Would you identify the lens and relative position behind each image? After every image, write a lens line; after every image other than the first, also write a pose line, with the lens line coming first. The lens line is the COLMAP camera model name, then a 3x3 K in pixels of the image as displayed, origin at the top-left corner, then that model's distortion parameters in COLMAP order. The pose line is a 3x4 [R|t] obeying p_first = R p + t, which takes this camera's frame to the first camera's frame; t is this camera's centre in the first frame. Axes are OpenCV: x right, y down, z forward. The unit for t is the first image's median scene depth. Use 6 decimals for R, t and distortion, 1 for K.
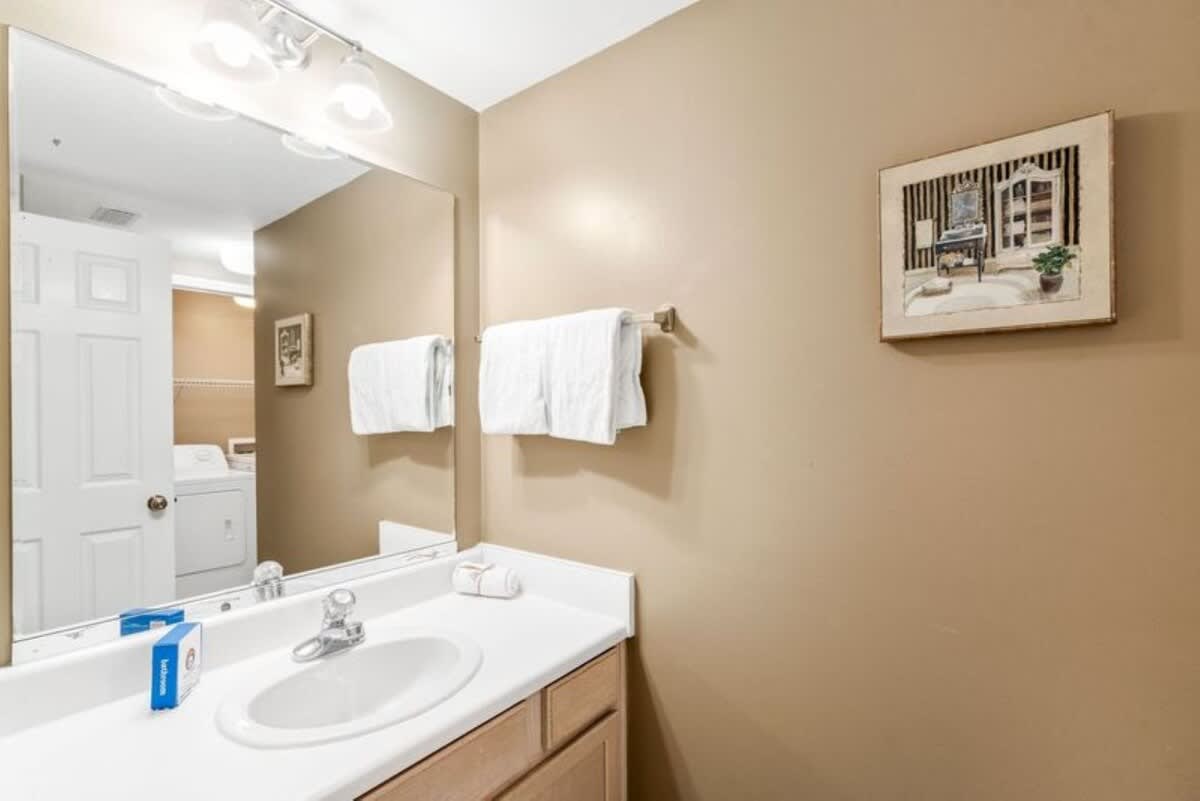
lens RADIAL K [[552.1, 0, 598.1], [0, 552.1, 398.9], [0, 0, 1]] dist [-0.000282, 0.001385]
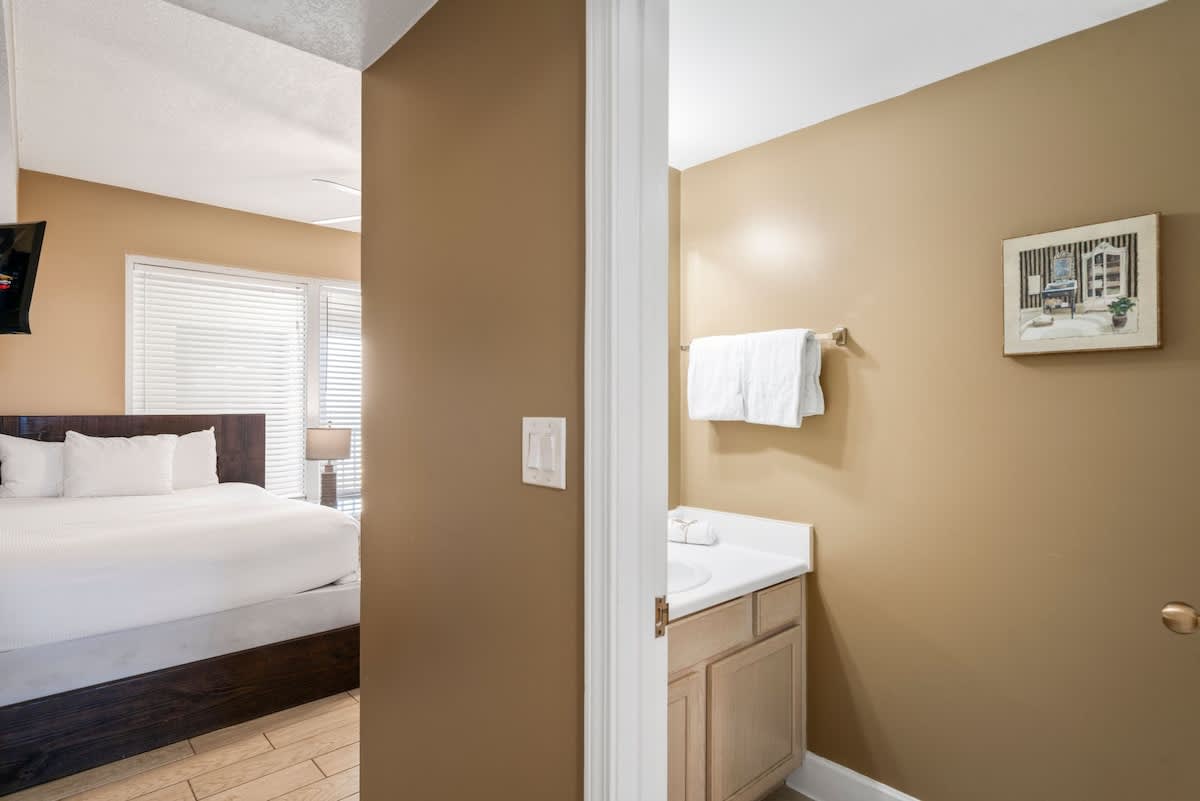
lens RADIAL K [[633.9, 0, 602.1], [0, 633.9, 395.5], [0, 0, 1]] dist [0.004573, 0.001798]
pose [[0.985628, 0.003885, -0.168887, -0.213531], [-0.002580, 0.999965, 0.007943, -0.010786], [0.168912, -0.007393, 0.985603, -0.715388]]
